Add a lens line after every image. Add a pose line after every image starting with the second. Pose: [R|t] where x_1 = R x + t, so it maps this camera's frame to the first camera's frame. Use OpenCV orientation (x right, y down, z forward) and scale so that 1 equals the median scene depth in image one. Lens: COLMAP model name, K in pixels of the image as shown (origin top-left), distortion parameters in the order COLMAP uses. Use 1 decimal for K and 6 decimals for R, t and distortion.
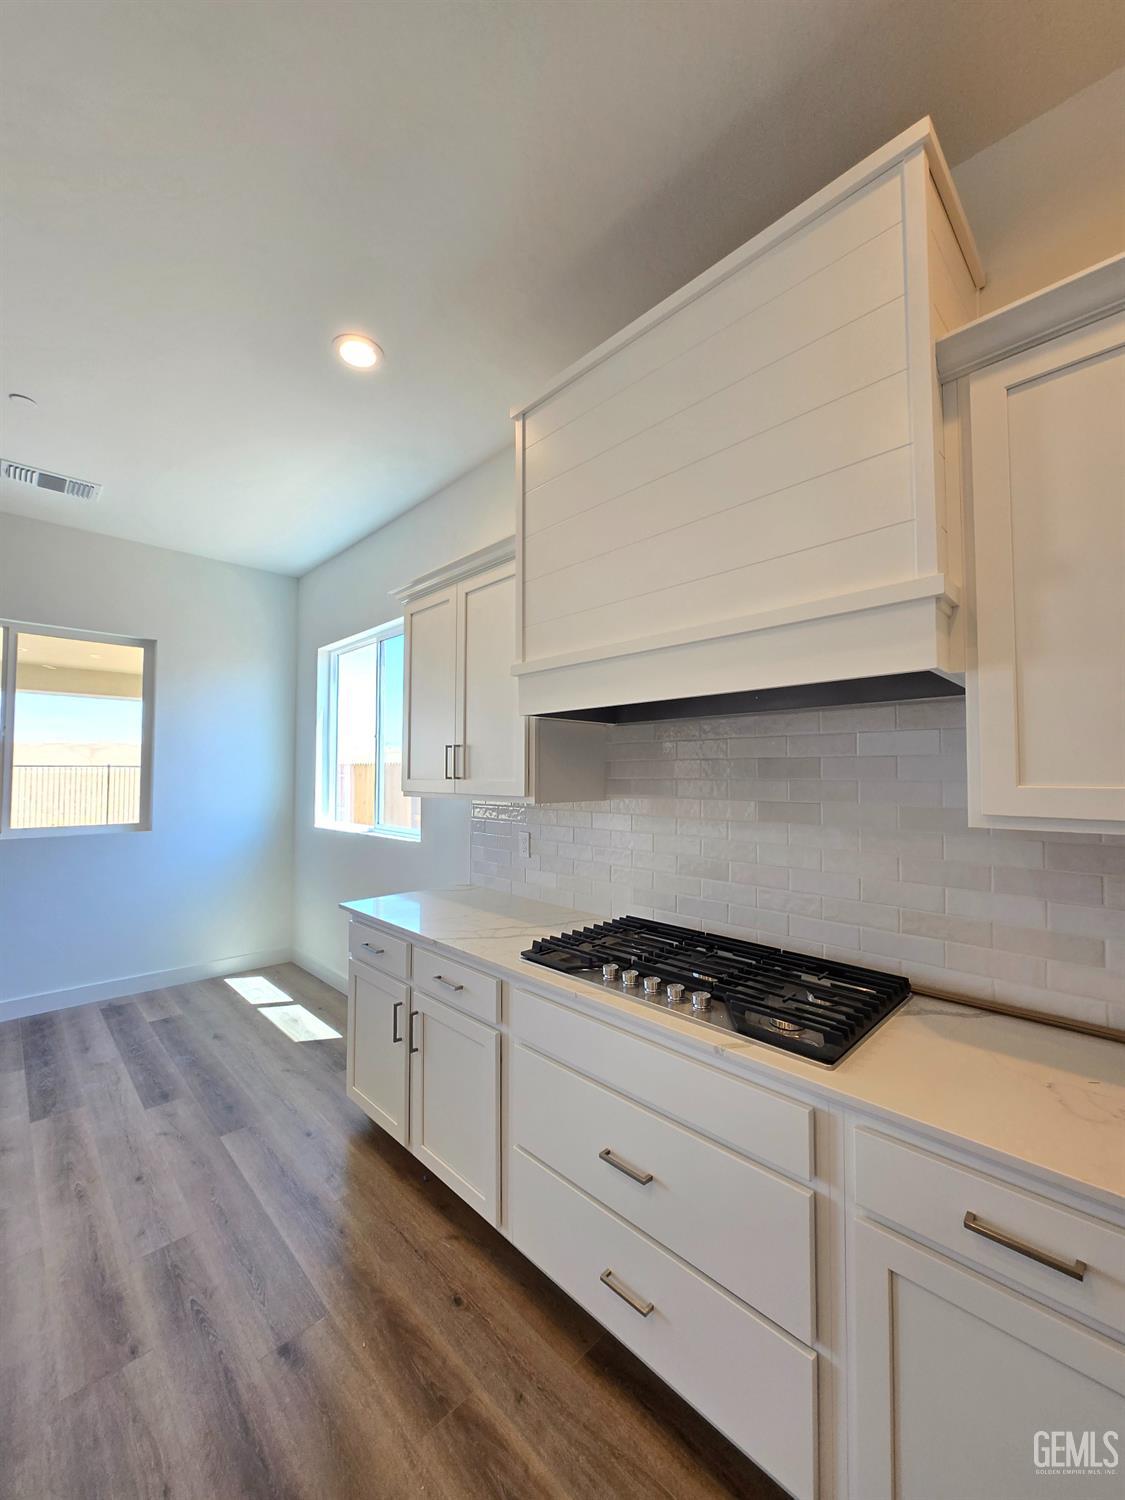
lens RADIAL K [[585.3, 0, 559.3], [0, 585.3, 752.3], [0, 0, 1]] dist [-0.002924, 0.000004]
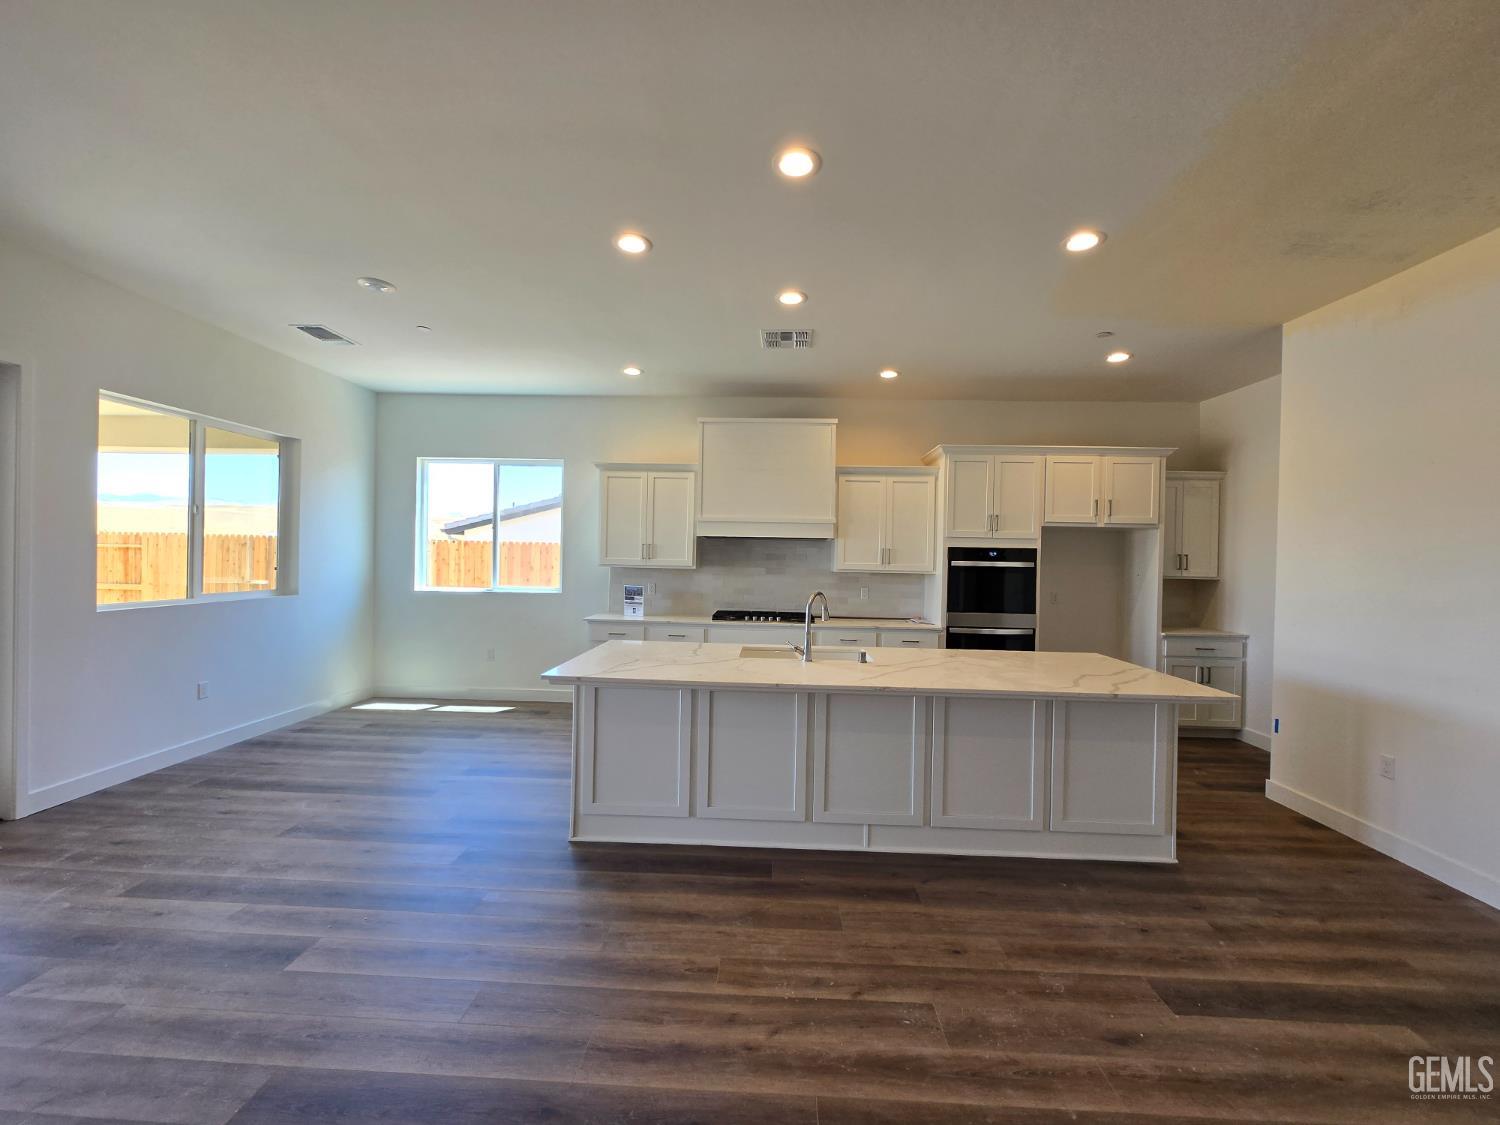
lens RADIAL K [[585.3, 0, 750.8], [0, 585.3, 560.7], [0, 0, 1]] dist [-0.002924, 0.000004]
pose [[0.726457, 0.011422, 0.687117, -1.458461], [-0.047136, 0.998335, 0.033239, -0.041345], [-0.685593, -0.056535, 0.725786, -0.939878]]
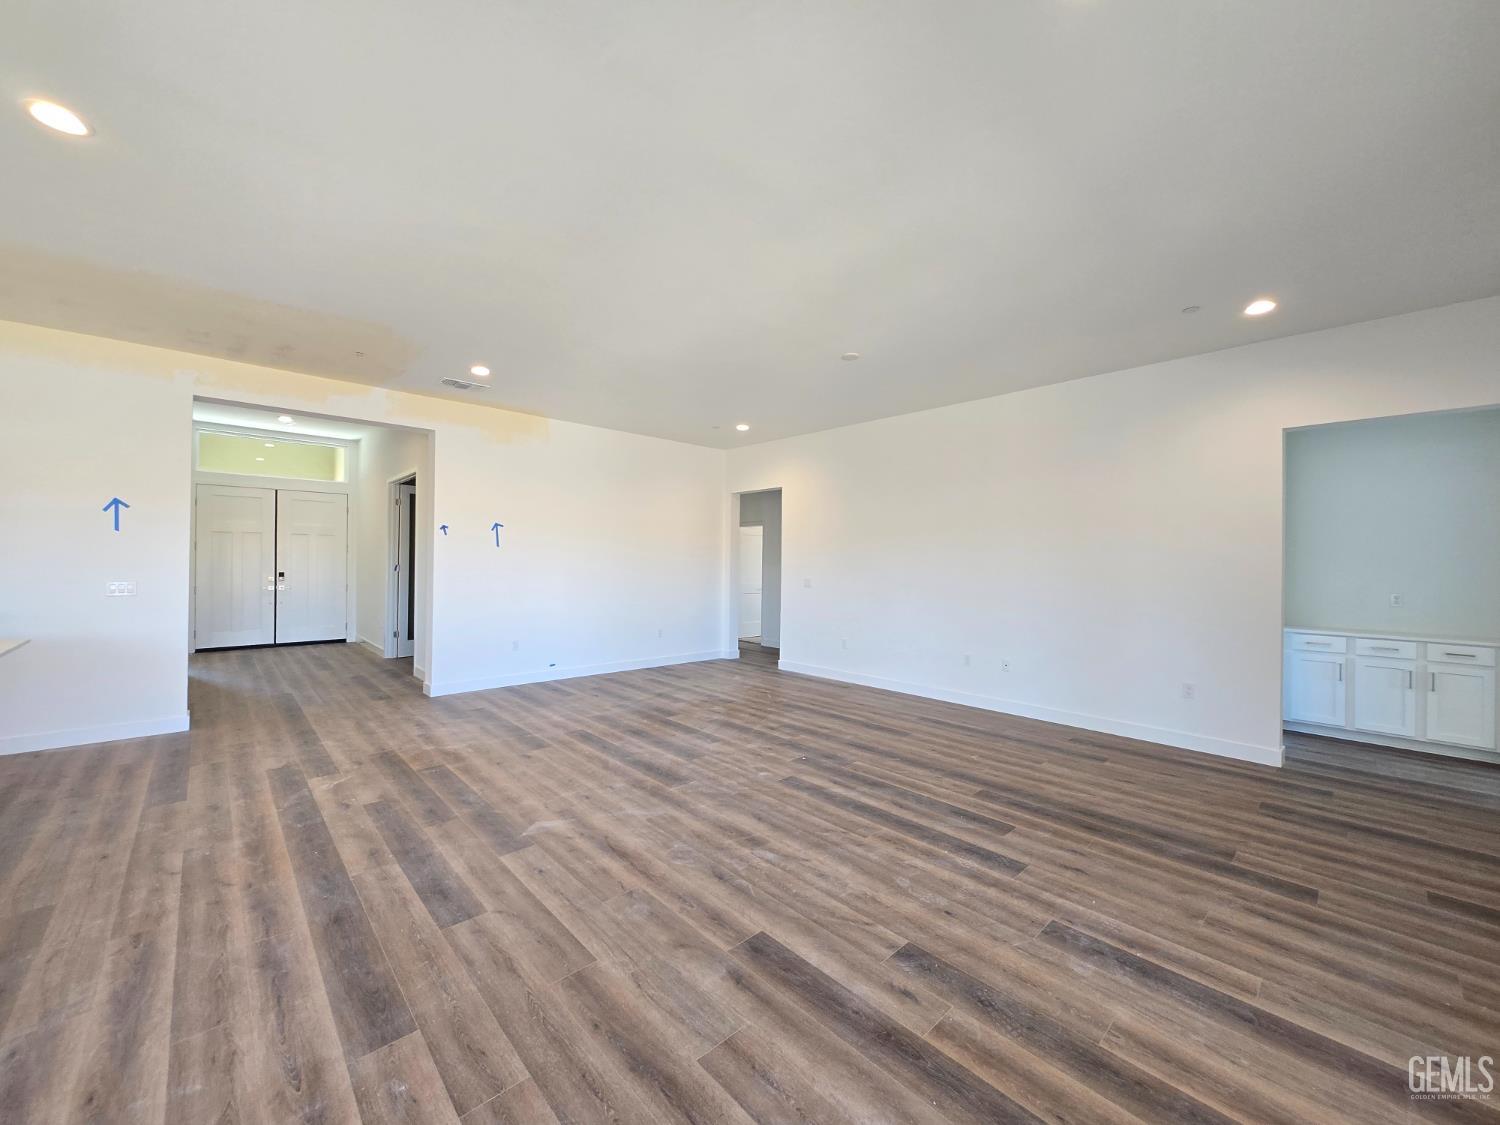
lens RADIAL K [[585.3, 0, 752.7], [0, 585.3, 562.1], [0, 0, 1]] dist [-0.002924, 0.000004]
pose [[-0.999665, -0.014375, 0.021537, -1.867459], [-0.015198, 0.999141, -0.038556, 0.042824], [-0.020964, -0.038871, -0.999024, 0.628494]]
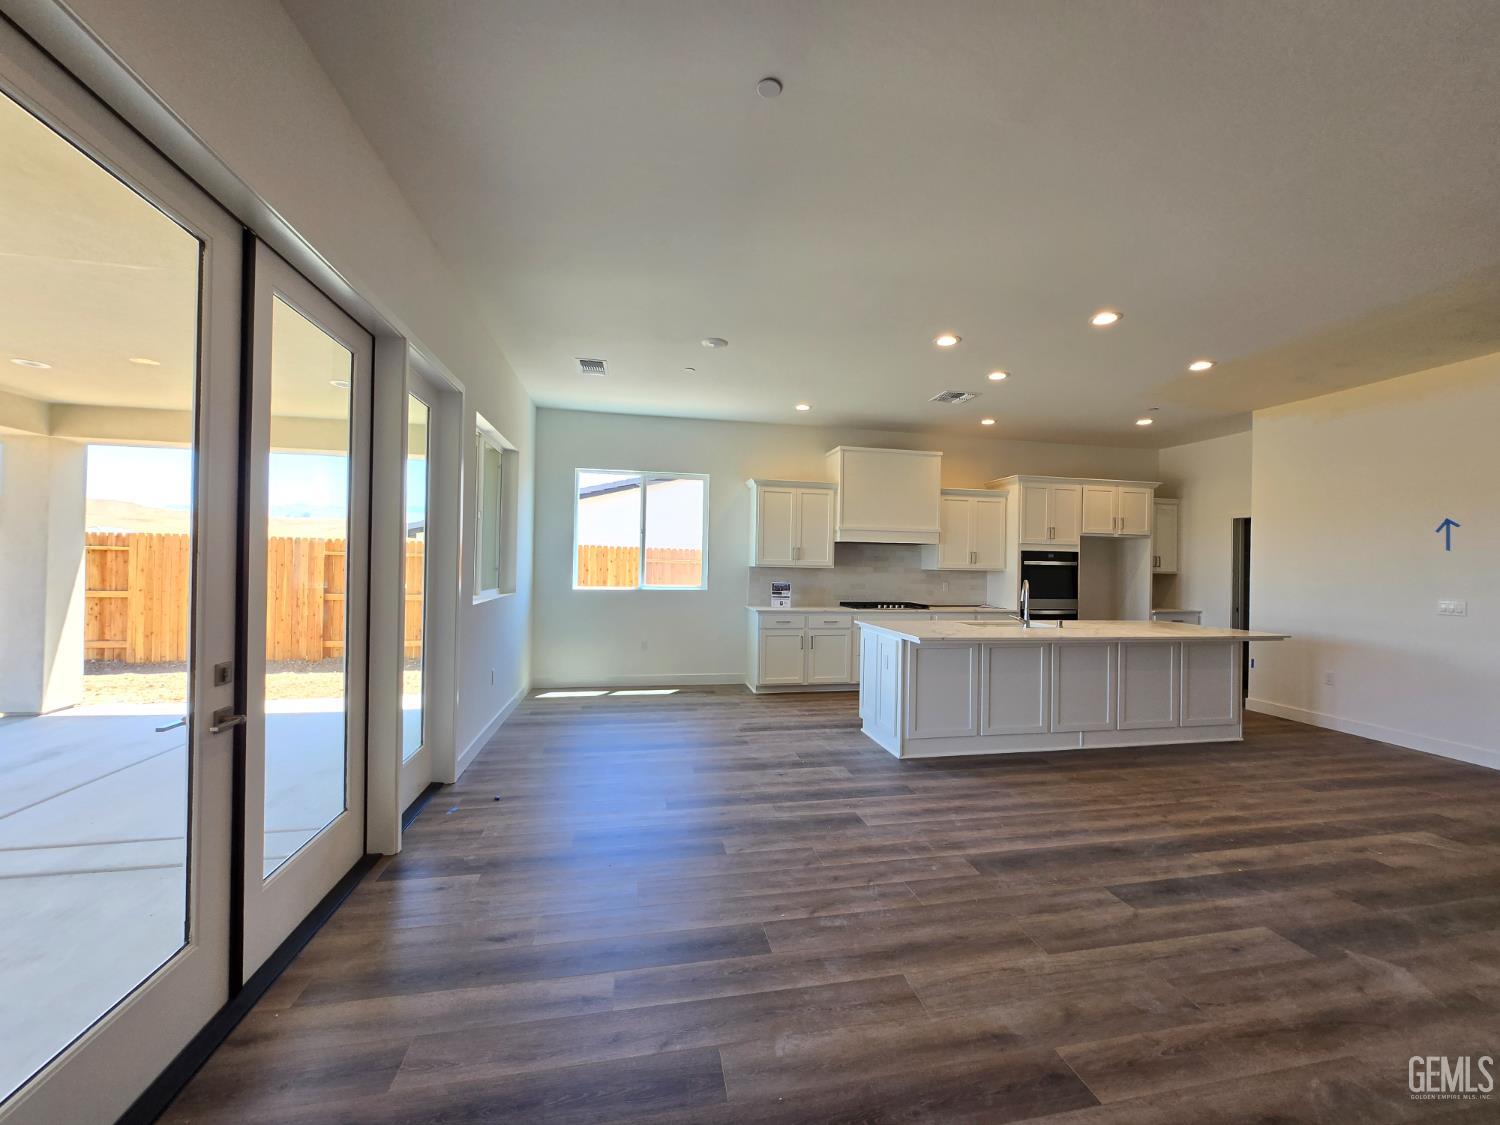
lens RADIAL K [[585.3, 0, 751.3], [0, 585.3, 563.0], [0, 0, 1]] dist [-0.002924, 0.000004]
pose [[0.548004, 0.011143, 0.836401, -2.626788], [-0.049817, 0.998571, 0.019336, 0.017720], [-0.834991, -0.052264, 0.547776, -0.345403]]
